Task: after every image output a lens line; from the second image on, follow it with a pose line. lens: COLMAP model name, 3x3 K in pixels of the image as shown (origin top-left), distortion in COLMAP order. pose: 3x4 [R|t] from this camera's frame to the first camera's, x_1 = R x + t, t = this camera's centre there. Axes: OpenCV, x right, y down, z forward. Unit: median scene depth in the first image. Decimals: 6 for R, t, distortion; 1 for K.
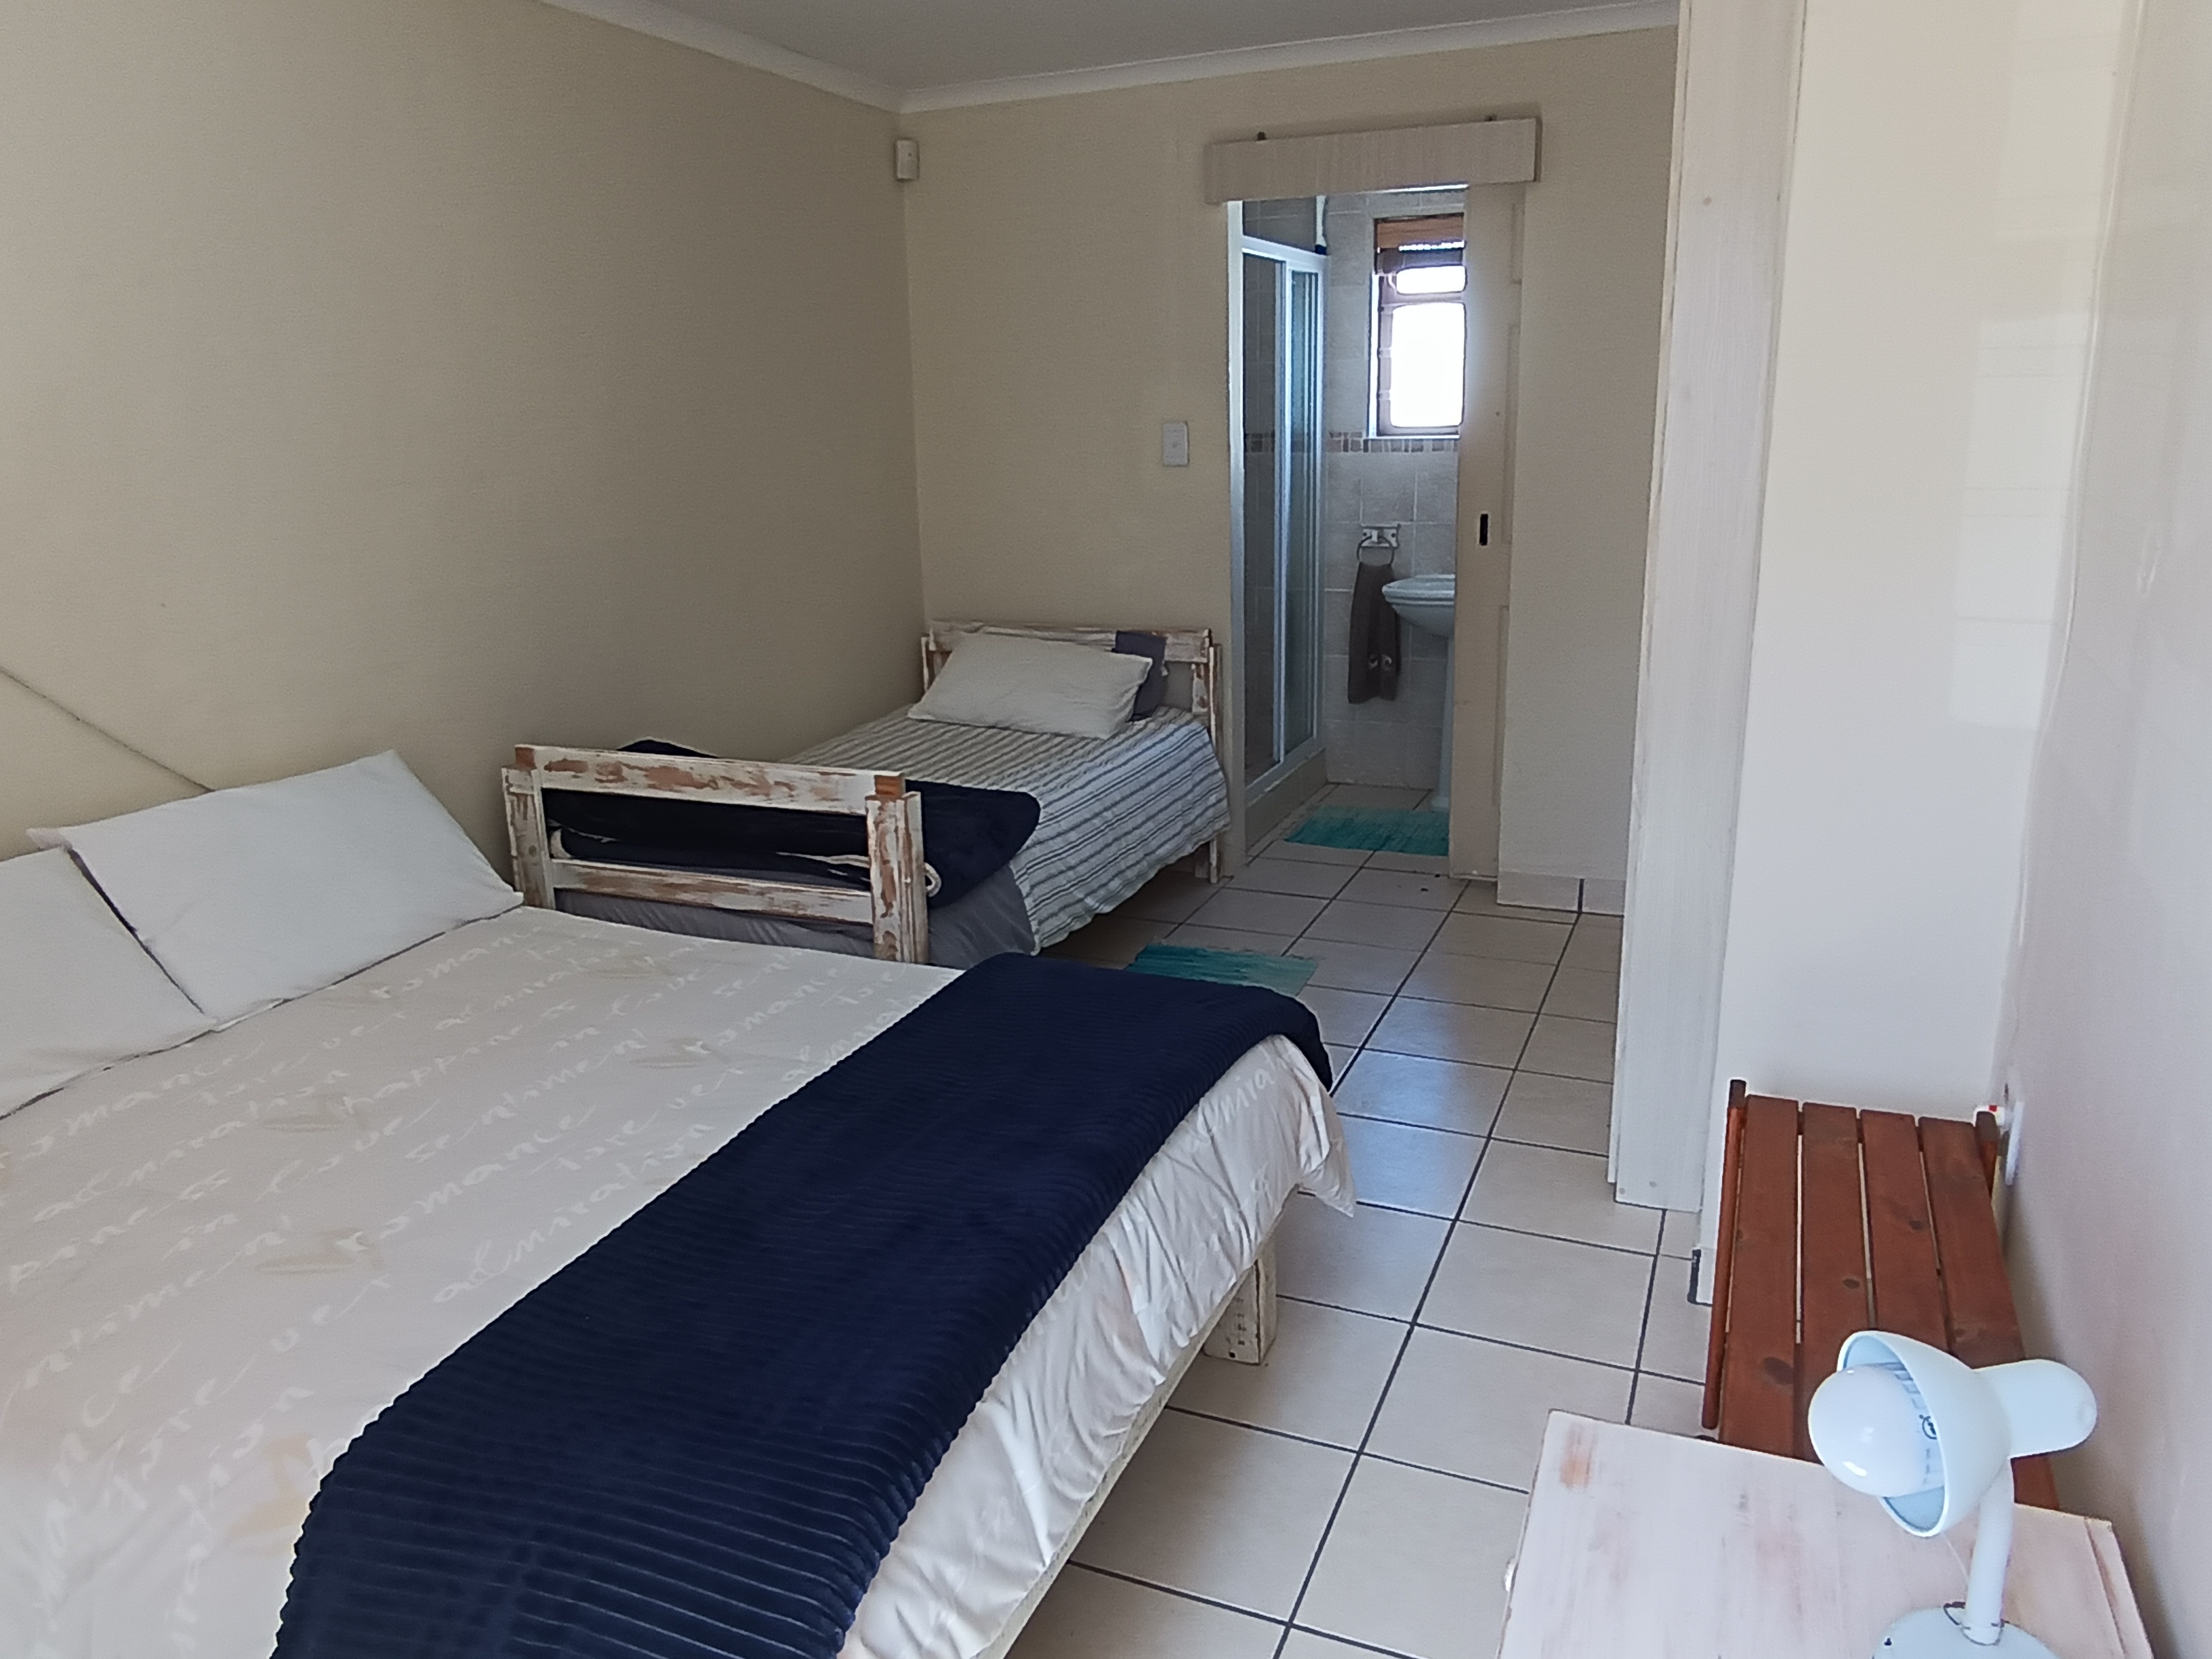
lens RADIAL K [[1595.9, 0, 1110.6], [0, 1595.9, 828.0], [0, 0, 1]] dist [0.008718, -0.010928]
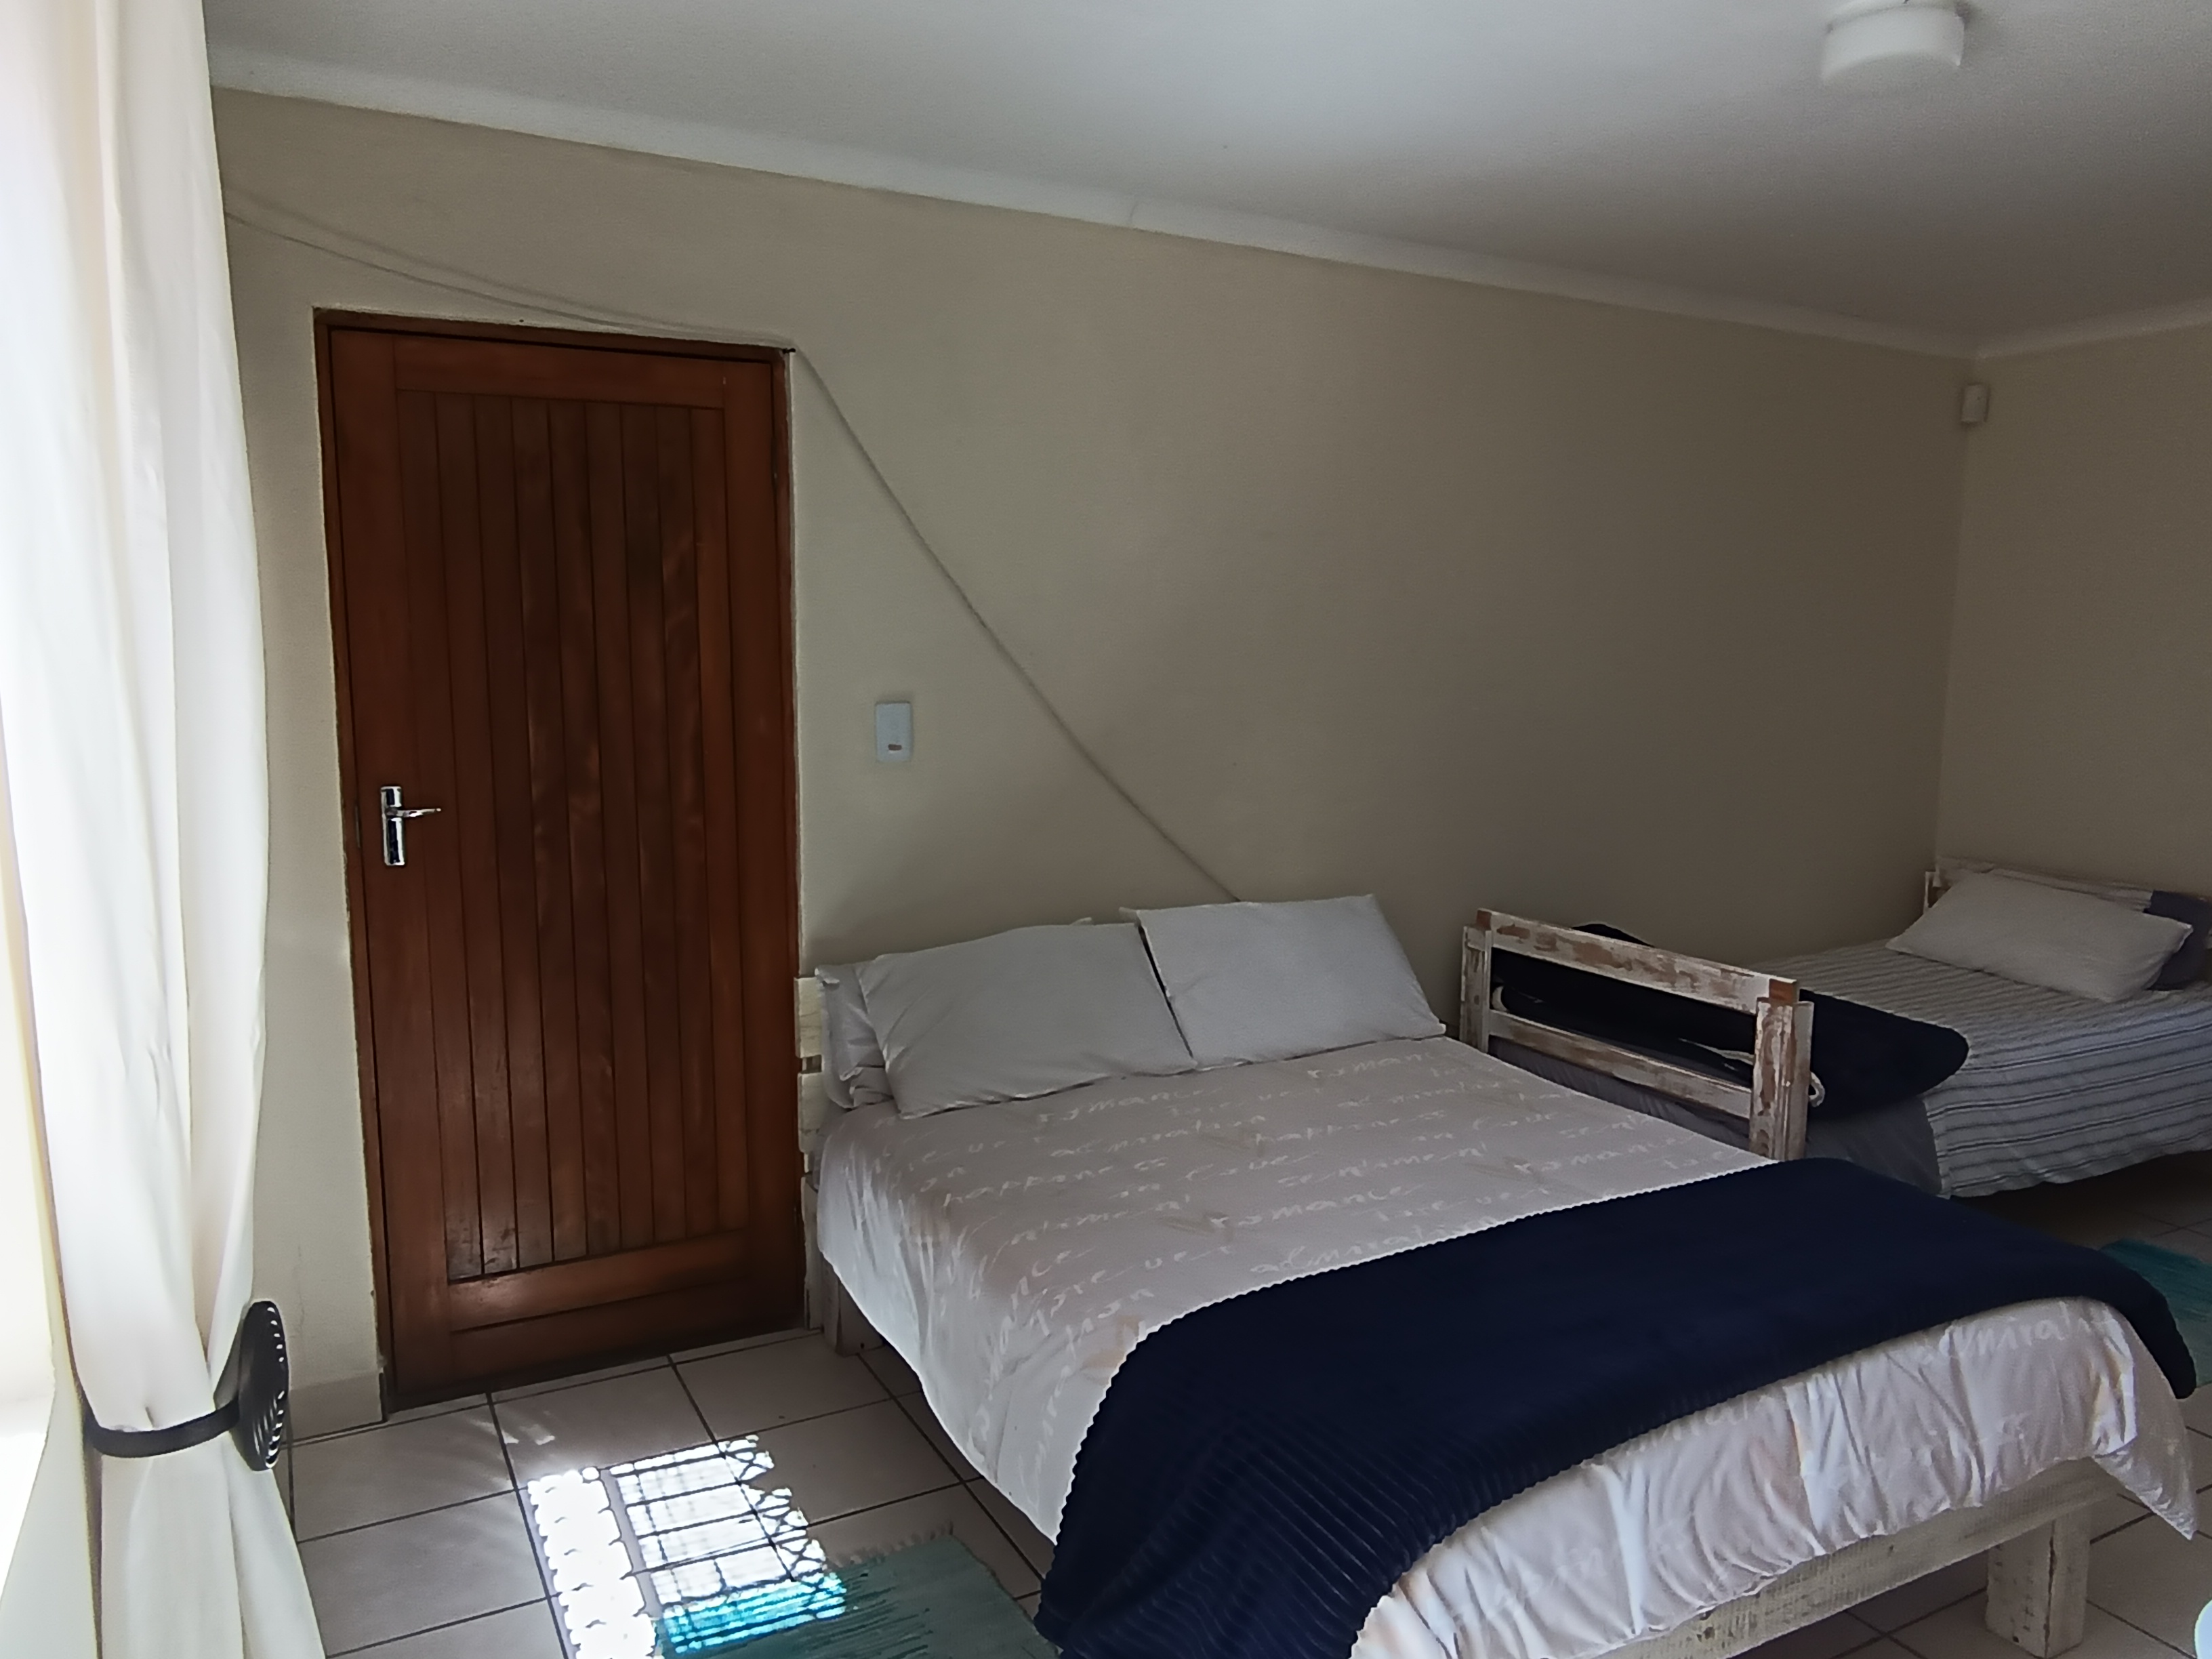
lens RADIAL K [[1595.9, 0, 1110.0], [0, 1595.9, 827.3], [0, 0, 1]] dist [0.008718, -0.010928]
pose [[0.777366, 0.109196, -0.619498, 0.156989], [-0.190109, 0.979549, -0.065895, 0.021251], [0.599633, 0.168997, 0.782228, -0.109788]]
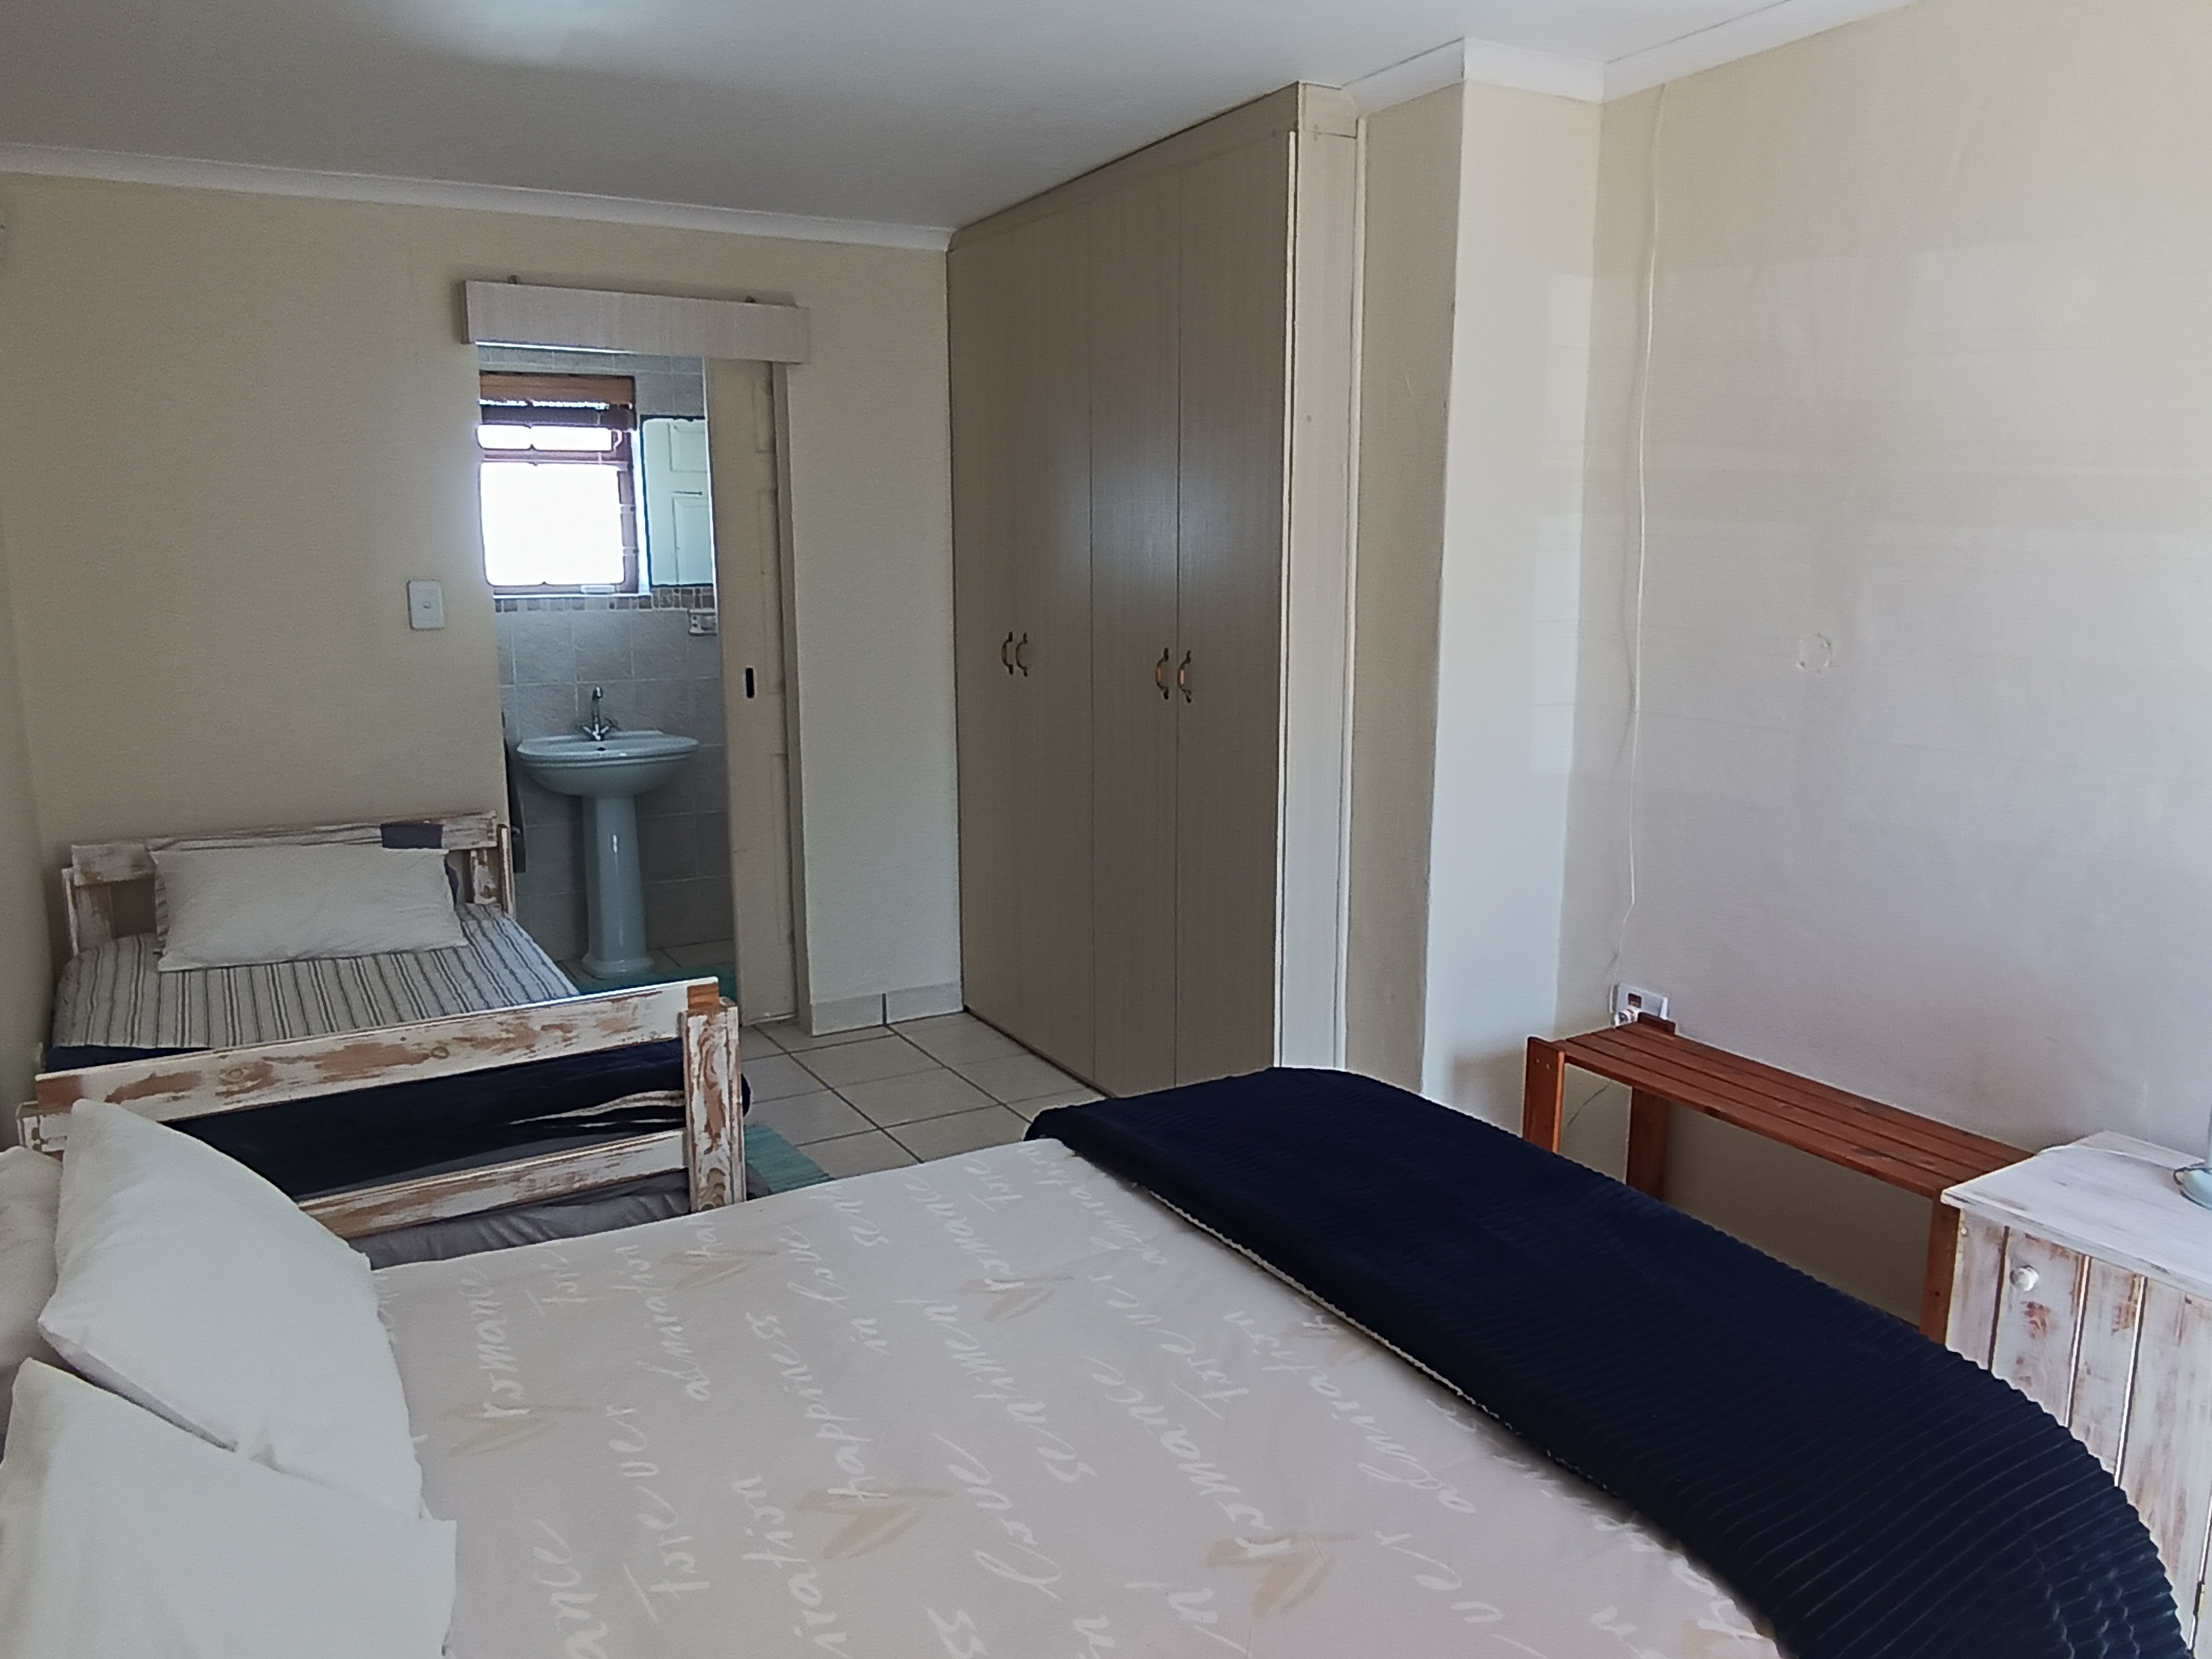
lens RADIAL K [[1595.9, 0, 1120.0], [0, 1595.9, 820.3], [0, 0, 1]] dist [0.008718, -0.010928]
pose [[0.590312, -0.117636, 0.798557, -0.674741], [0.198721, 0.980053, -0.002526, -0.071659], [-0.782331, 0.160181, 0.601914, 0.298445]]
